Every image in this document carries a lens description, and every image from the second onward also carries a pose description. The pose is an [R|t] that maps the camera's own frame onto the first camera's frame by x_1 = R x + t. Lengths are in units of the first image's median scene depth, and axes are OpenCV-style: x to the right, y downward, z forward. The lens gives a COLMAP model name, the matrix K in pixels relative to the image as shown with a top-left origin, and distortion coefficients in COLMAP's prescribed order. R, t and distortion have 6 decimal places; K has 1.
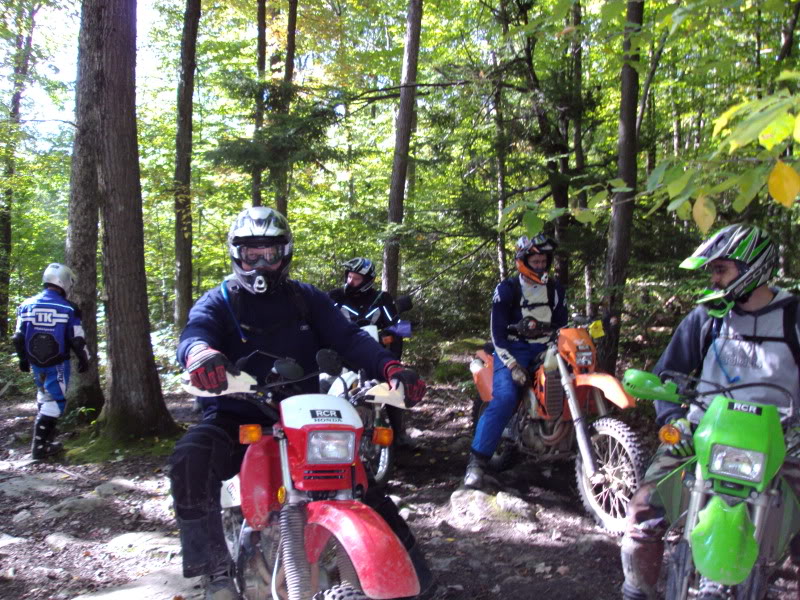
lens RADIAL K [[768.0, 0, 400.0], [0, 768.0, 300.0], [0, 0, 1]] dist [-0.106352, 0.039902]
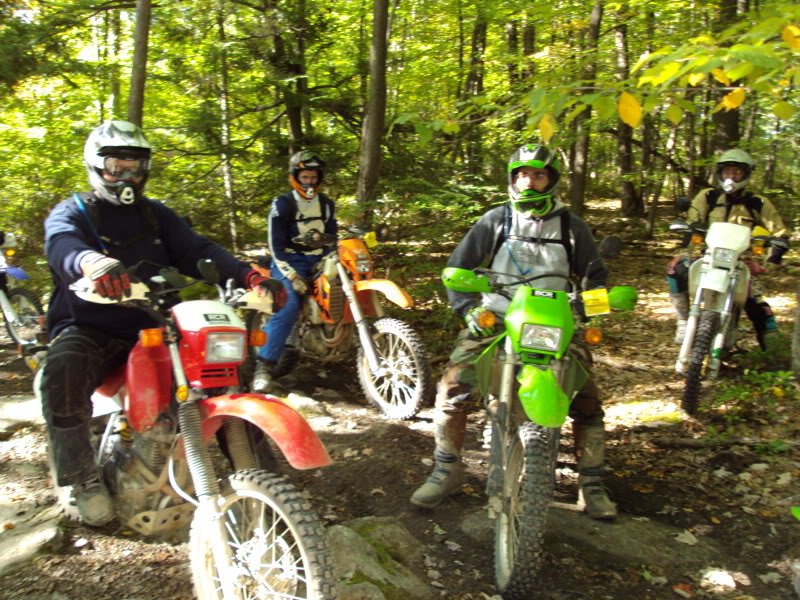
lens RADIAL K [[768.0, 0, 400.0], [0, 768.0, 300.0], [0, 0, 1]] dist [-0.106352, 0.039902]
pose [[0.917655, -0.053543, 0.393755, -0.154132], [0.013070, 0.994412, 0.104760, 0.010163], [-0.397164, -0.090987, 0.913226, -0.039344]]
